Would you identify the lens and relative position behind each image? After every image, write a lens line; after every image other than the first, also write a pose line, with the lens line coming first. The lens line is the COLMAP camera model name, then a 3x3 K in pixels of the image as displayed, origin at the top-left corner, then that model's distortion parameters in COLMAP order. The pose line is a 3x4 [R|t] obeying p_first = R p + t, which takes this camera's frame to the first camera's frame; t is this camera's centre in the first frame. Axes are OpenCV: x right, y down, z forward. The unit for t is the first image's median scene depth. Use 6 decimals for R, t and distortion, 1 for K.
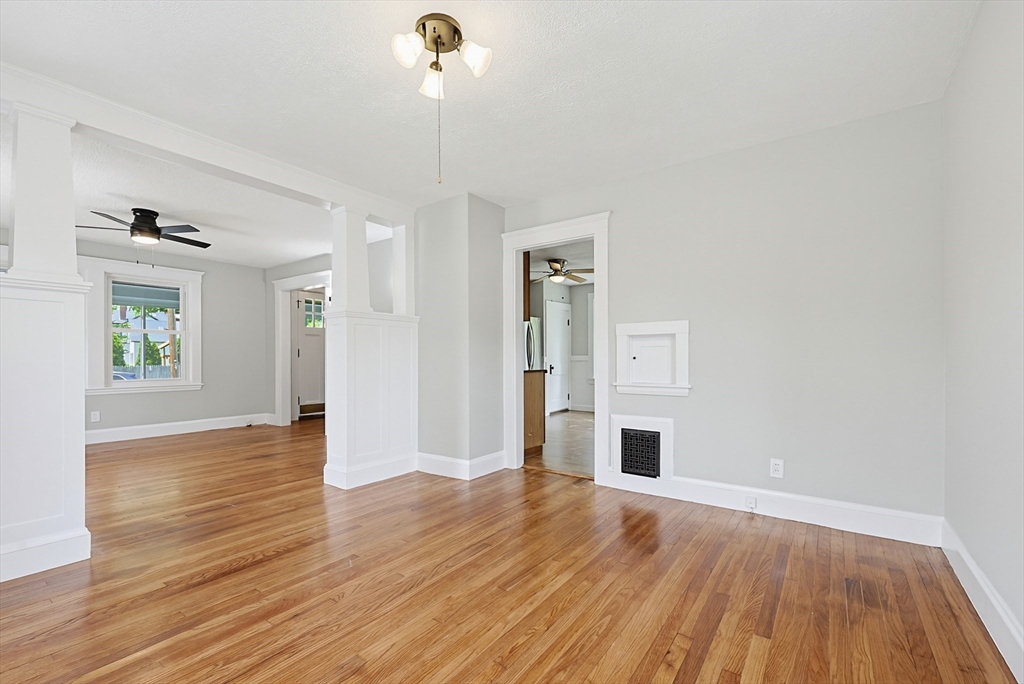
lens RADIAL K [[441.5, 0, 503.4], [0, 441.5, 350.1], [0, 0, 1]] dist [0.004289, -0.000033]
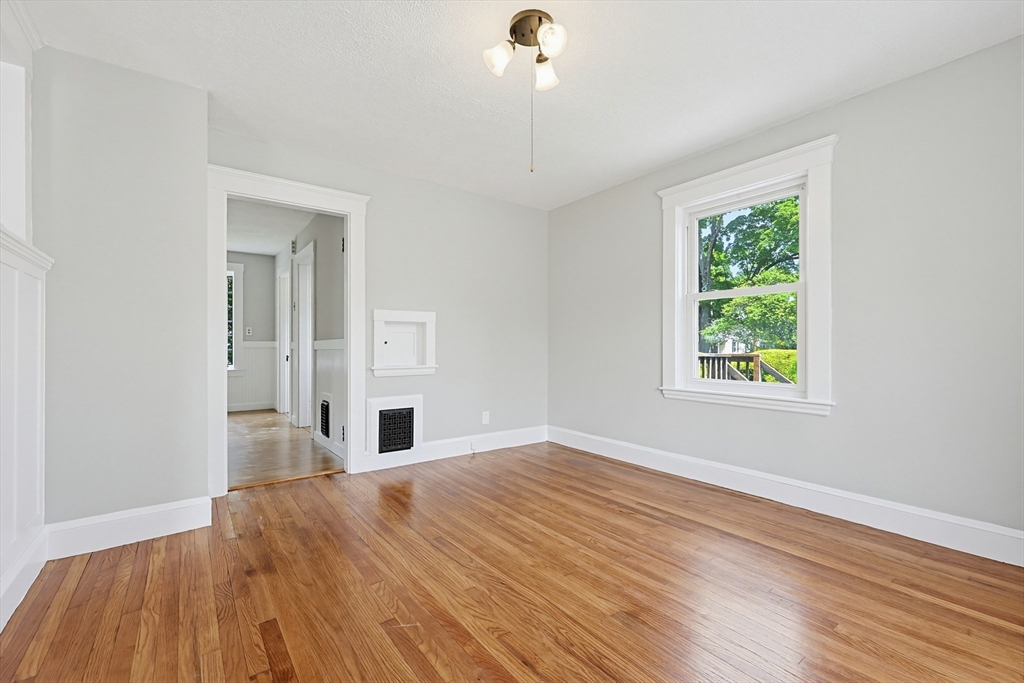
lens RADIAL K [[441.5, 0, 507.6], [0, 441.5, 335.4], [0, 0, 1]] dist [0.004289, -0.000033]
pose [[0.293525, 0.024503, 0.955637, -0.717357], [-0.015936, 0.999658, -0.020737, 0.020106], [-0.955818, -0.009143, 0.293816, 0.464467]]
